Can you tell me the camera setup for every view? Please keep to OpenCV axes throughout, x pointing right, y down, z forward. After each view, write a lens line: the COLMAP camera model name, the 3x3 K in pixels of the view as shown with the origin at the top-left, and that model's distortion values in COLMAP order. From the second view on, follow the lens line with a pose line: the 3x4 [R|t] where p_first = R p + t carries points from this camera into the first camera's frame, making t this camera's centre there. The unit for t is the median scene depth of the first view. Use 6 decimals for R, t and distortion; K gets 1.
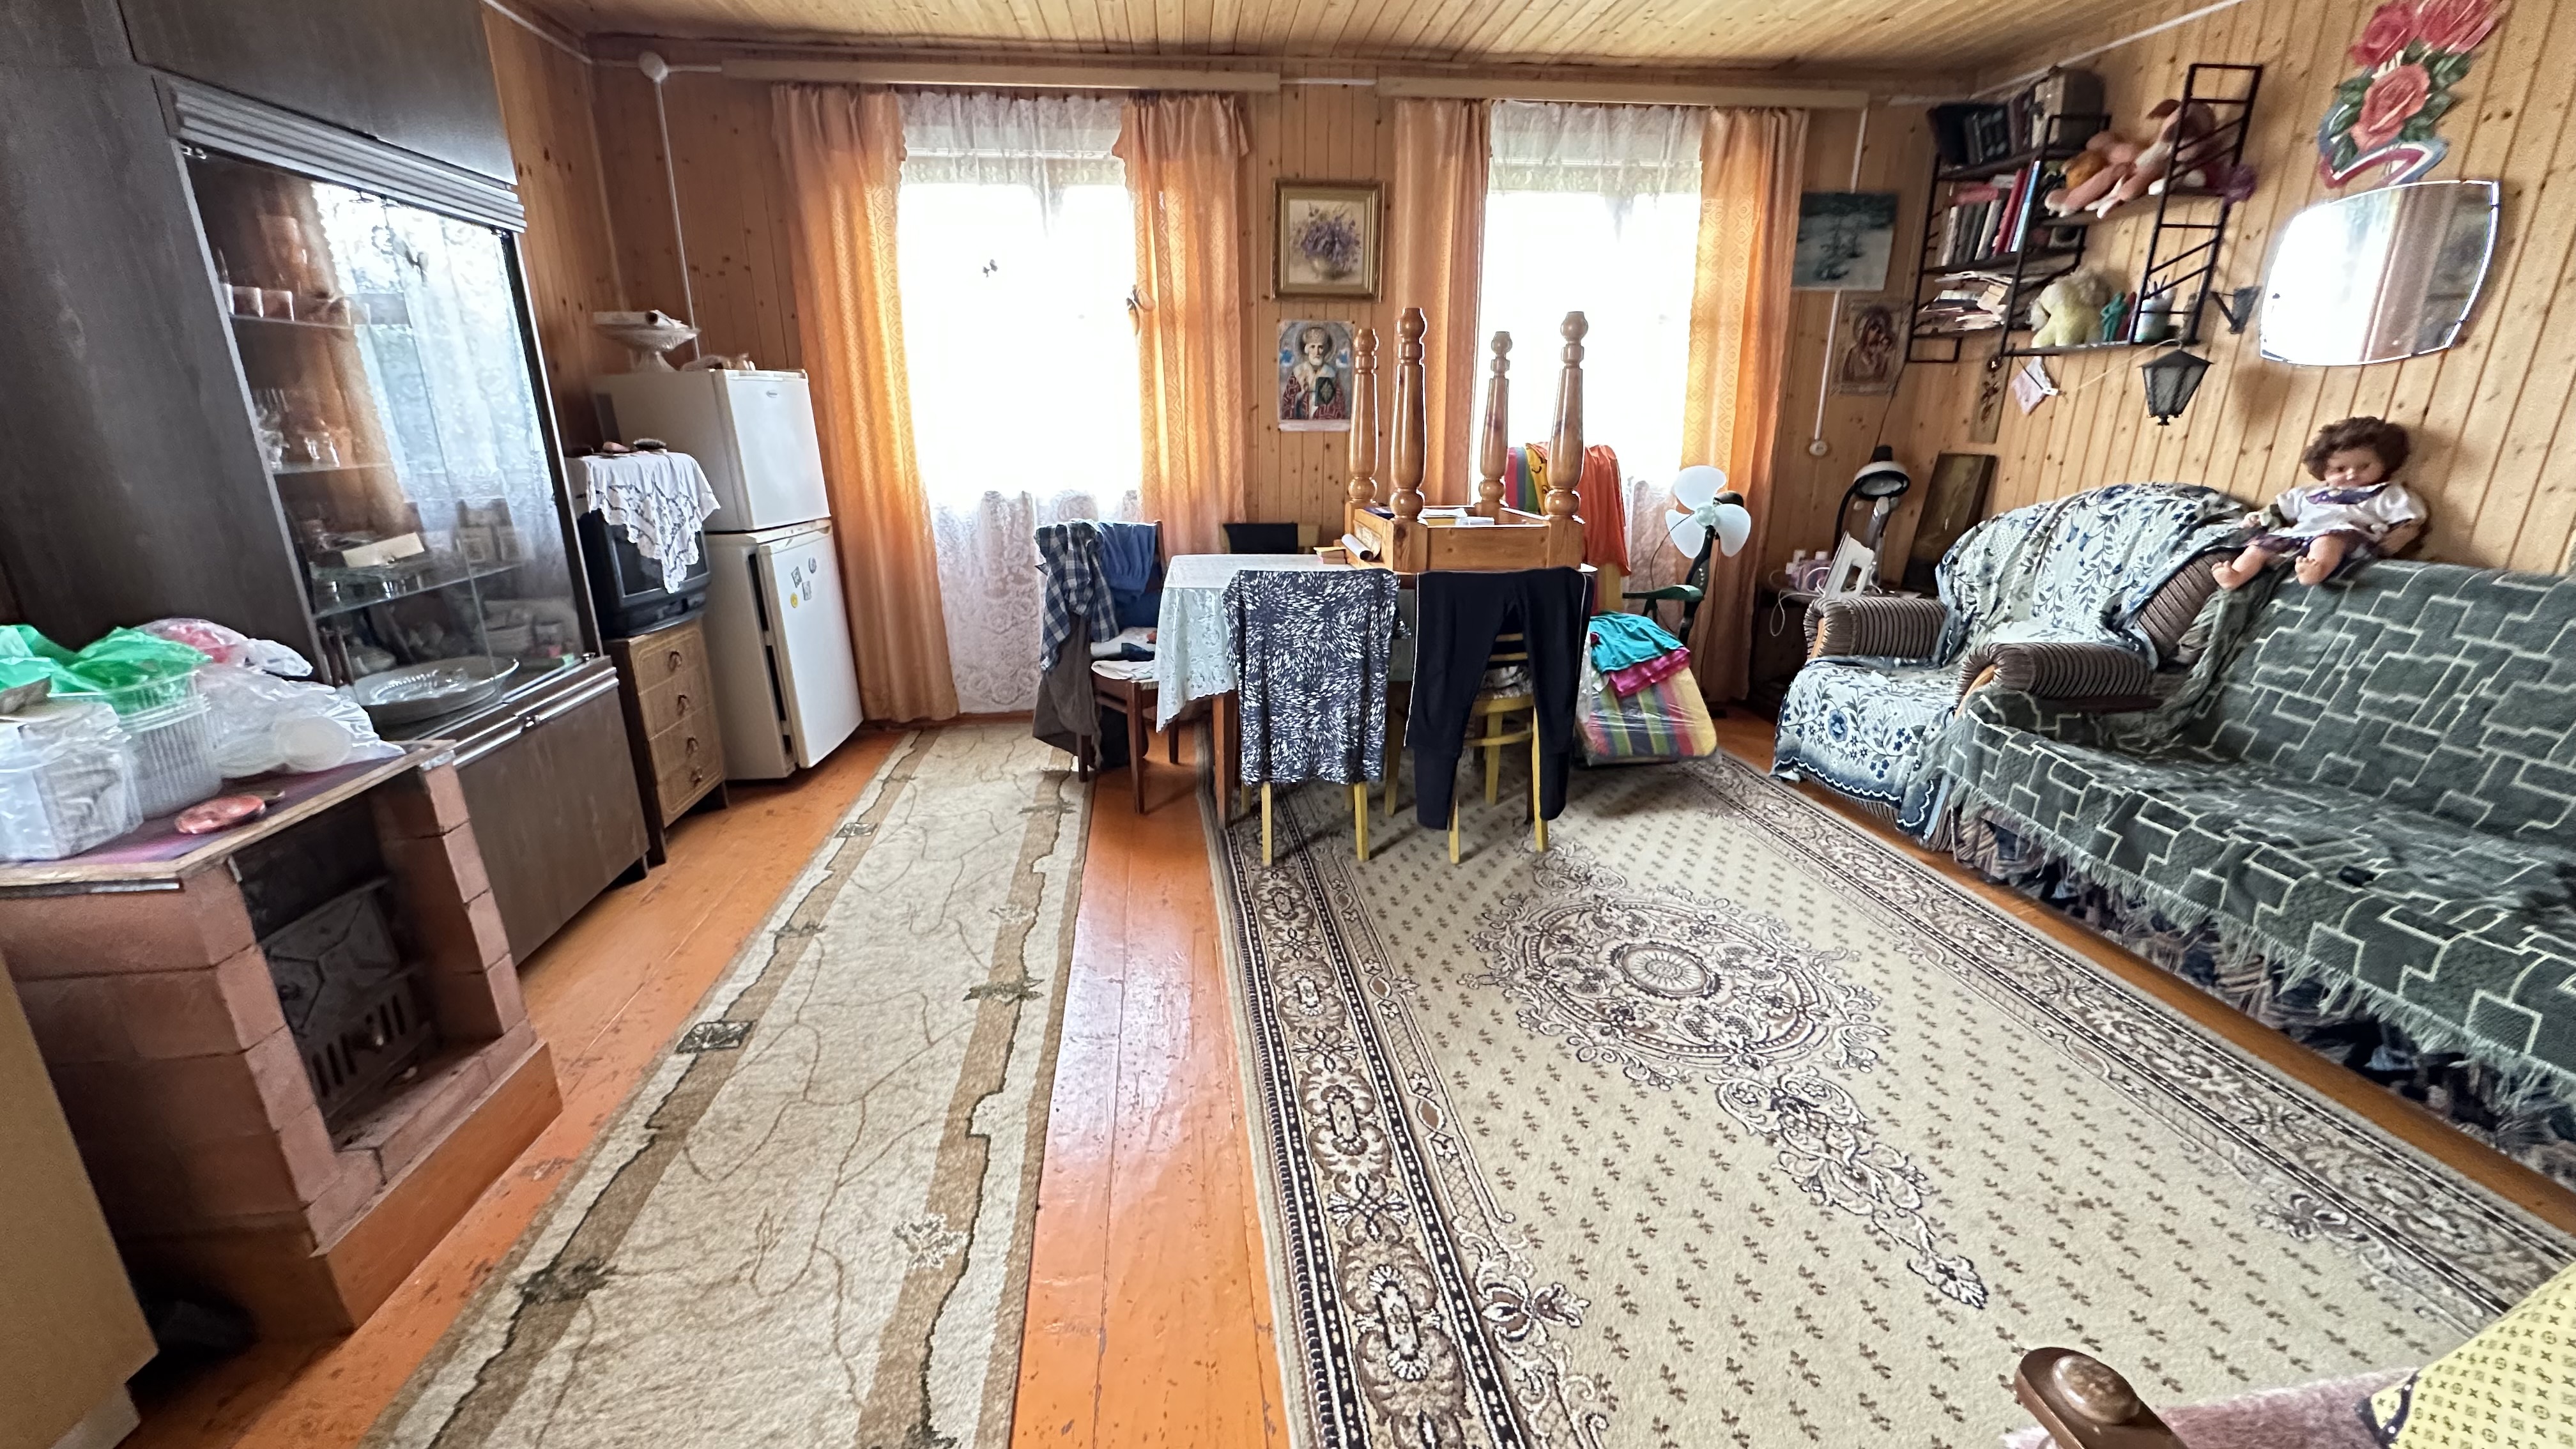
lens RADIAL K [[1024.6, 0, 1295.1], [0, 1024.6, 723.9], [0, 0, 1]] dist [-0.001702, 0.000322]
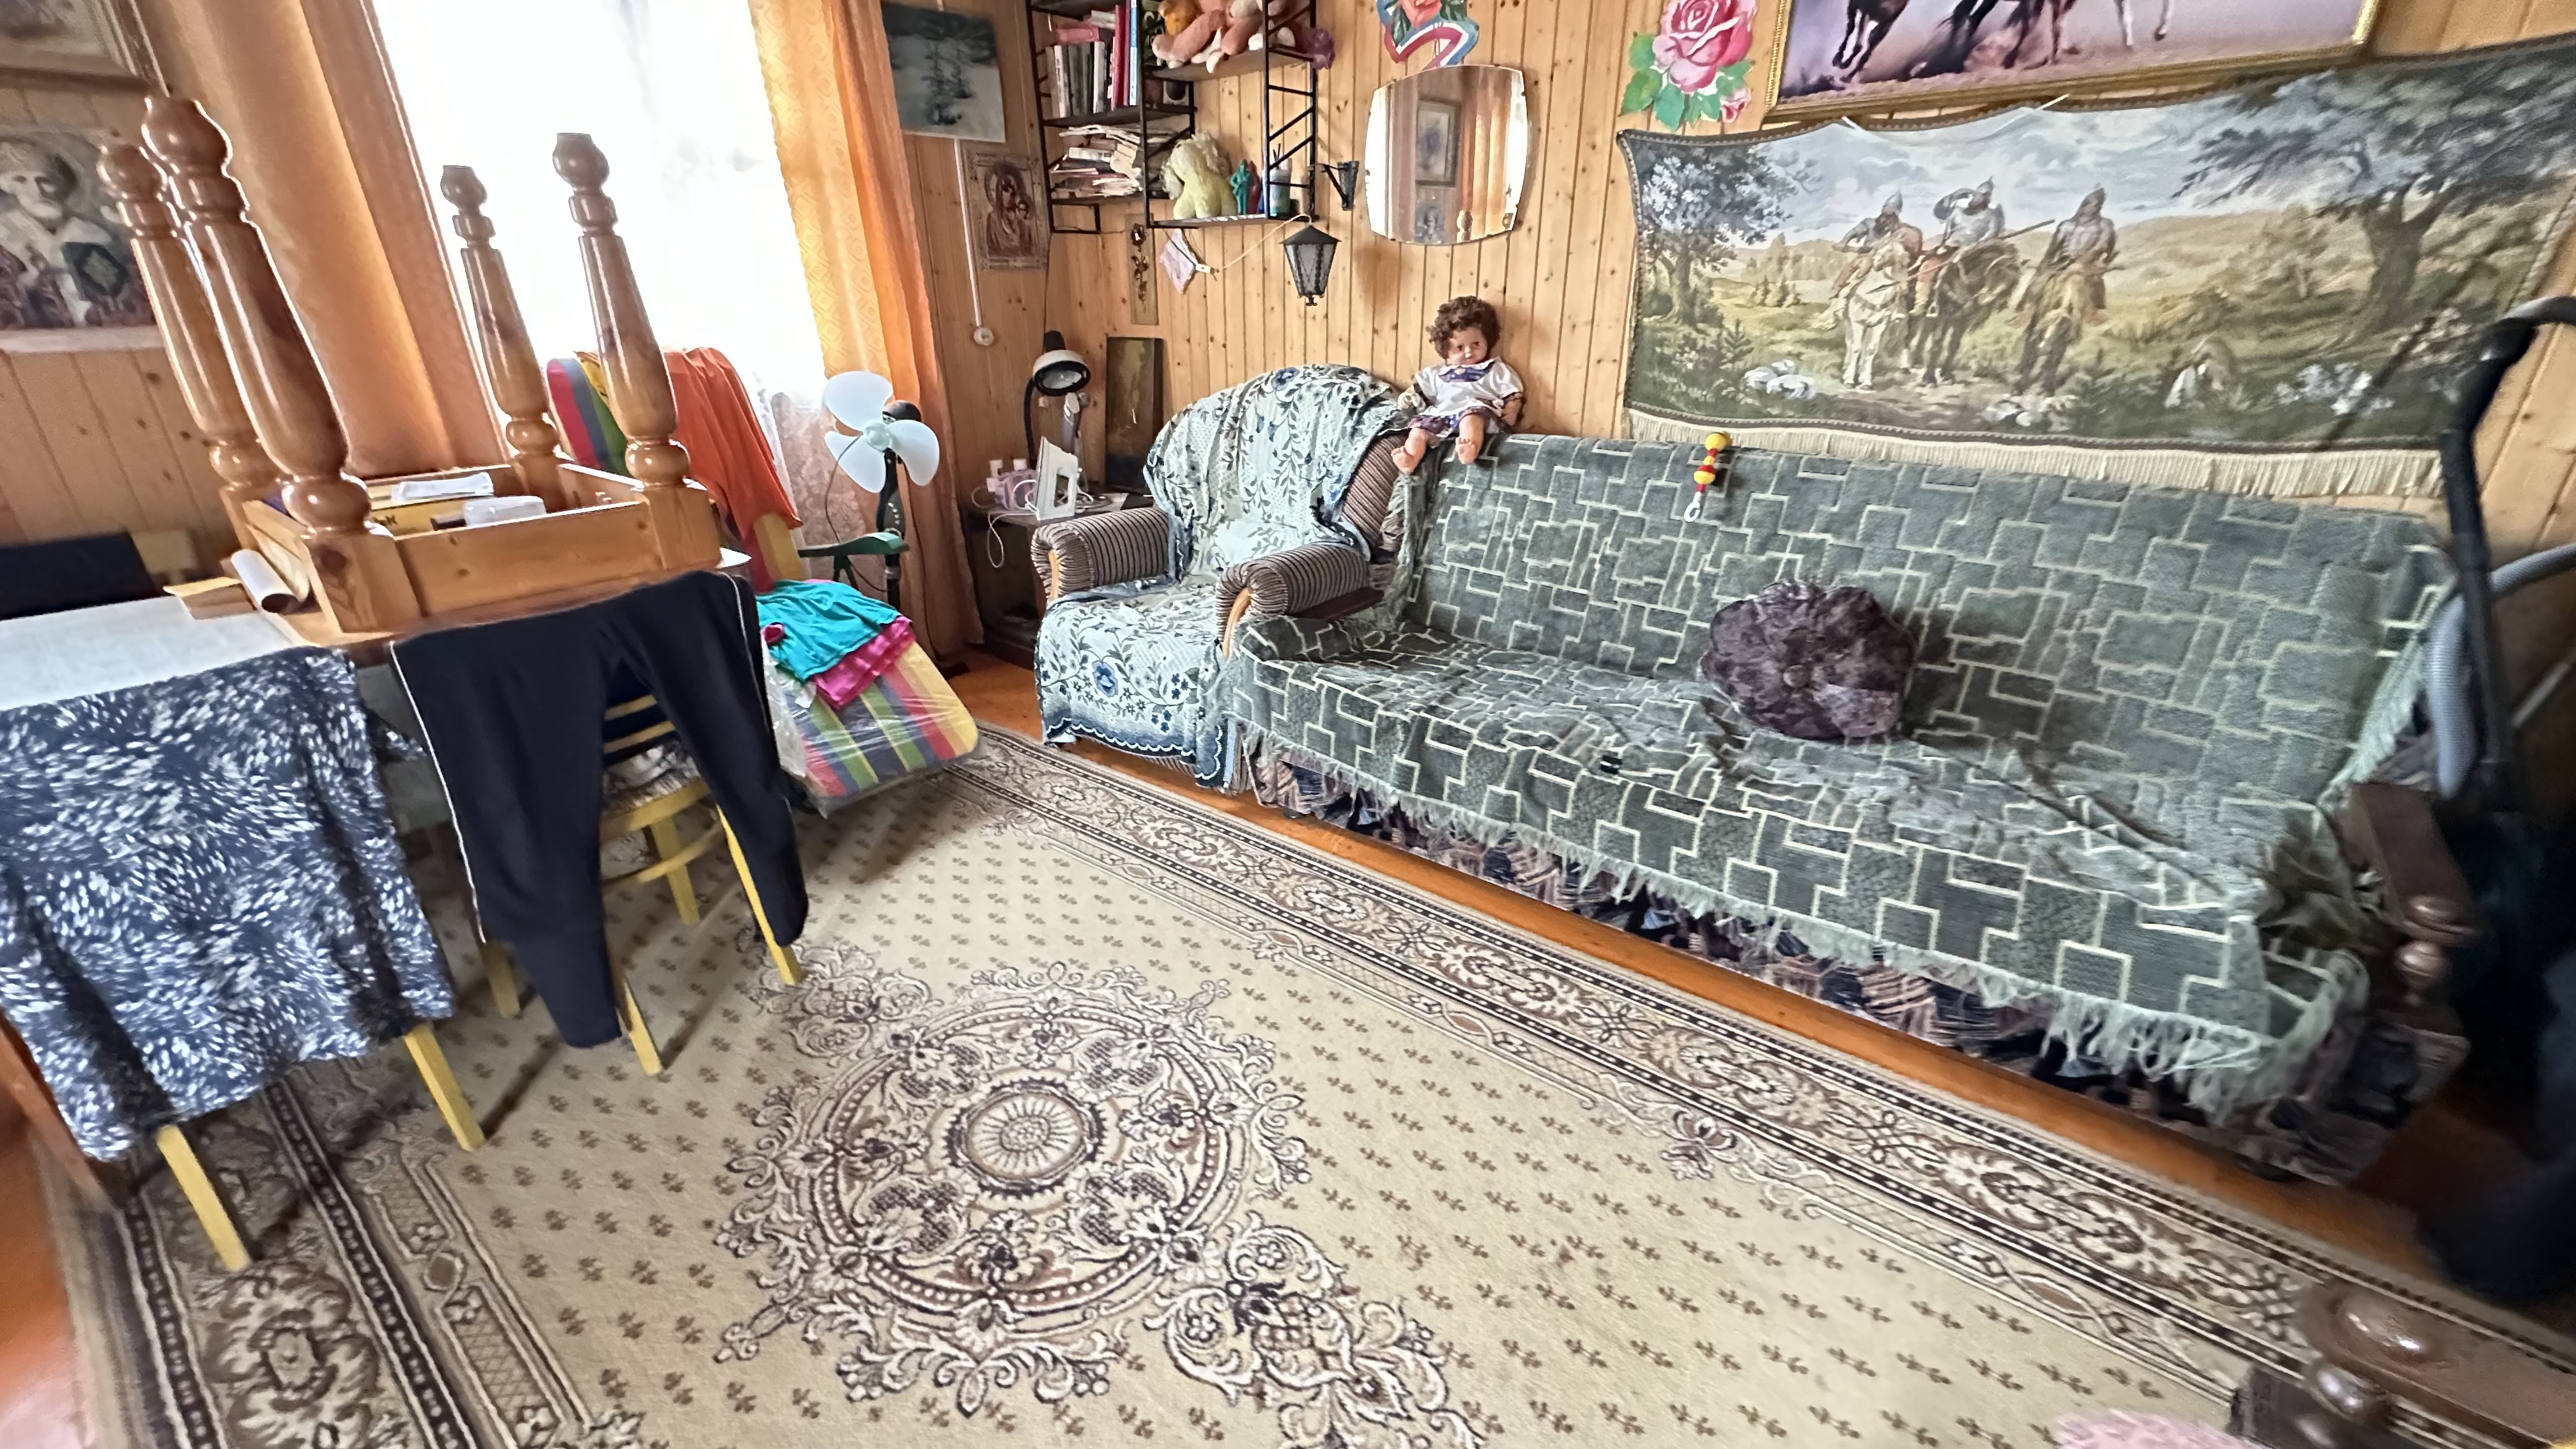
lens RADIAL K [[1024.6, 0, 1295.1], [0, 1024.6, 723.9], [0, 0, 1]] dist [-0.001702, 0.000322]
pose [[0.721076, -0.284701, 0.631661, 0.110259], [0.210298, 0.958600, 0.191992, -0.110037], [-0.660170, -0.005603, 0.751095, 0.298596]]
